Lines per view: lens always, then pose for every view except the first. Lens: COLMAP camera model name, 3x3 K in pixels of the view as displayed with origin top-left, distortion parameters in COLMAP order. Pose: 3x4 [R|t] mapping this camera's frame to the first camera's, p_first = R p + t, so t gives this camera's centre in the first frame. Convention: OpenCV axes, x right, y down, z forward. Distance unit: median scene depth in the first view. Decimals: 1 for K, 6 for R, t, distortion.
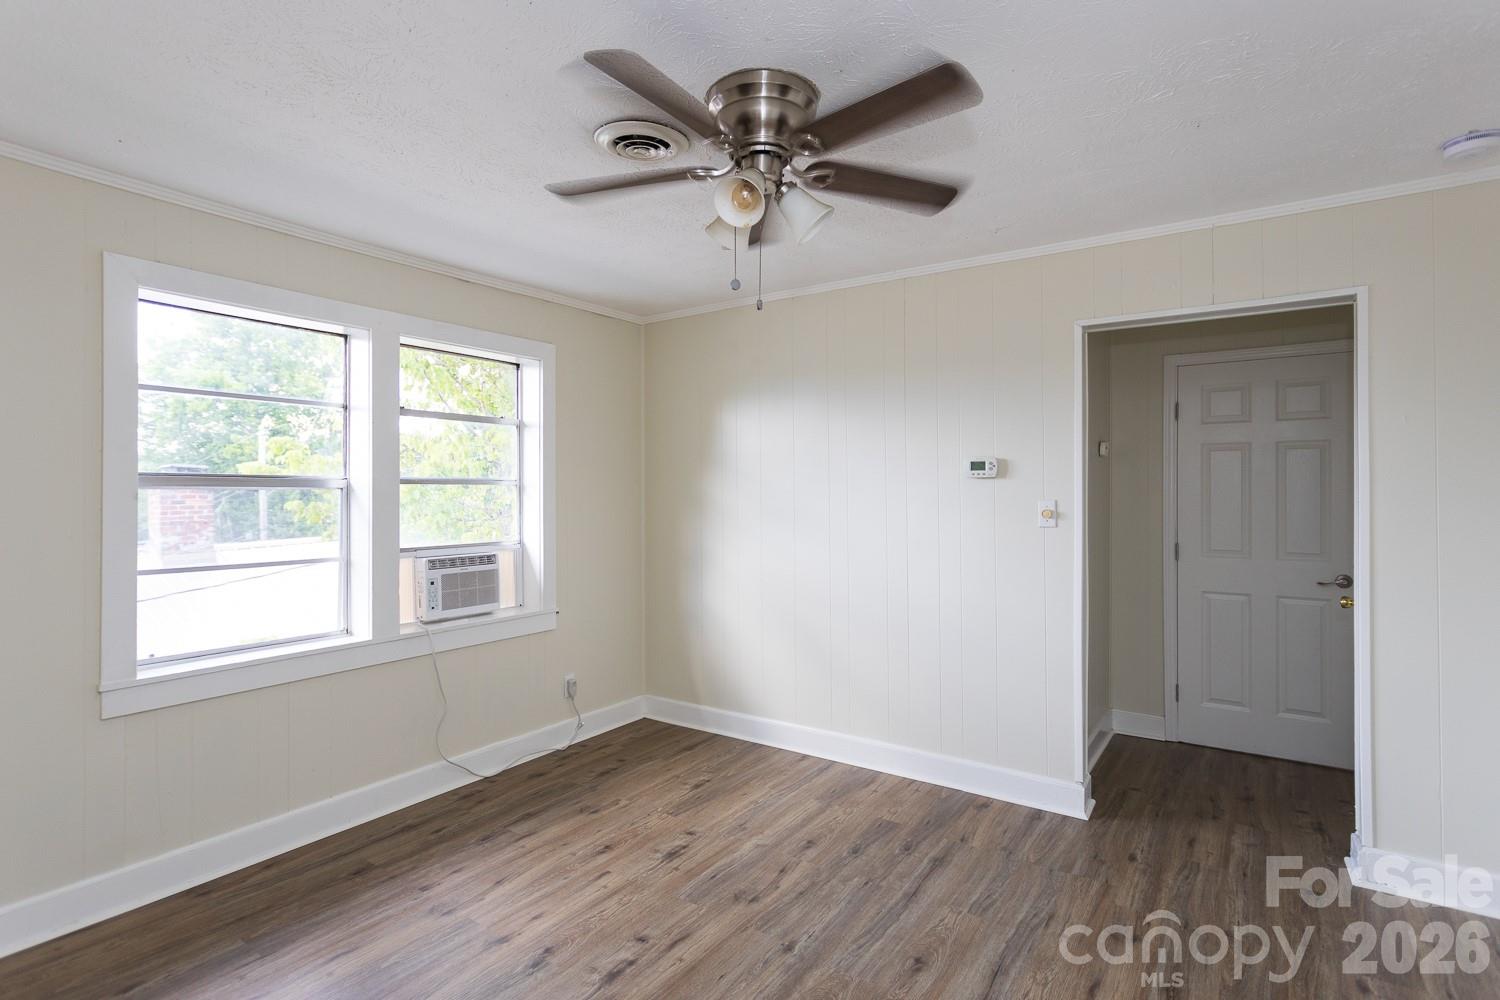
lens RADIAL K [[765.6, 0, 750.0], [0, 765.6, 500.0], [0, 0, 1]] dist [0.175676, -0.000072]
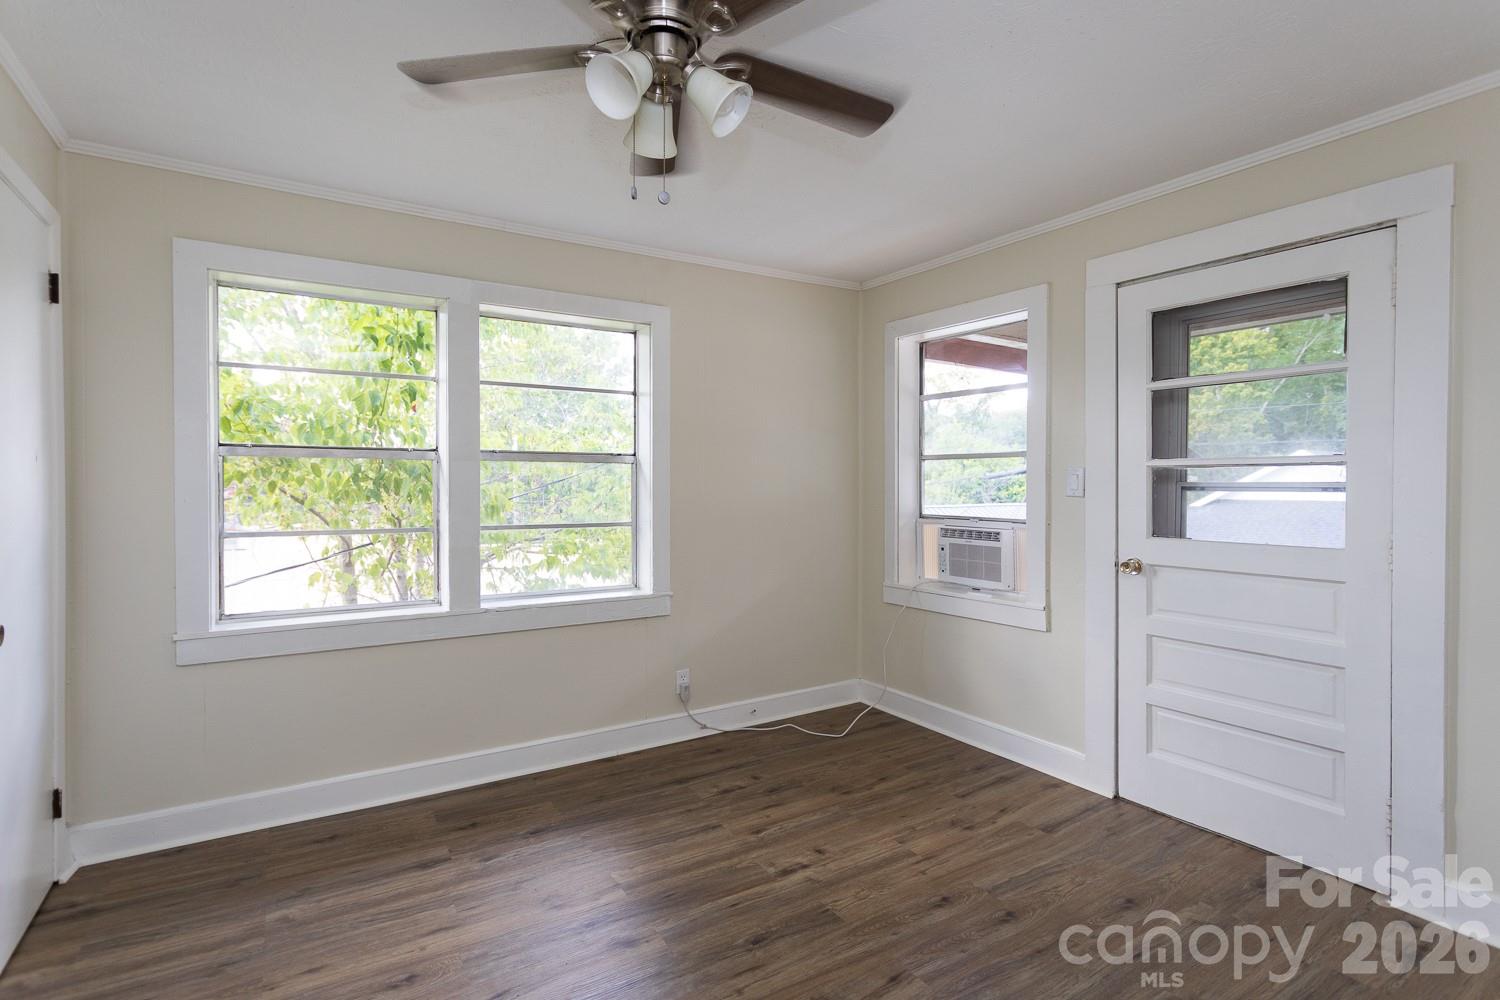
lens RADIAL K [[740.9, 0, 751.2], [0, 740.9, 467.0], [0, 0, 1]] dist [0.211239, 0.000080]
pose [[0.918853, 0.005842, -0.394557, 0.112232], [-0.010072, 0.999912, -0.008651, -0.000932], [0.394472, 0.011923, 0.918831, 0.090605]]
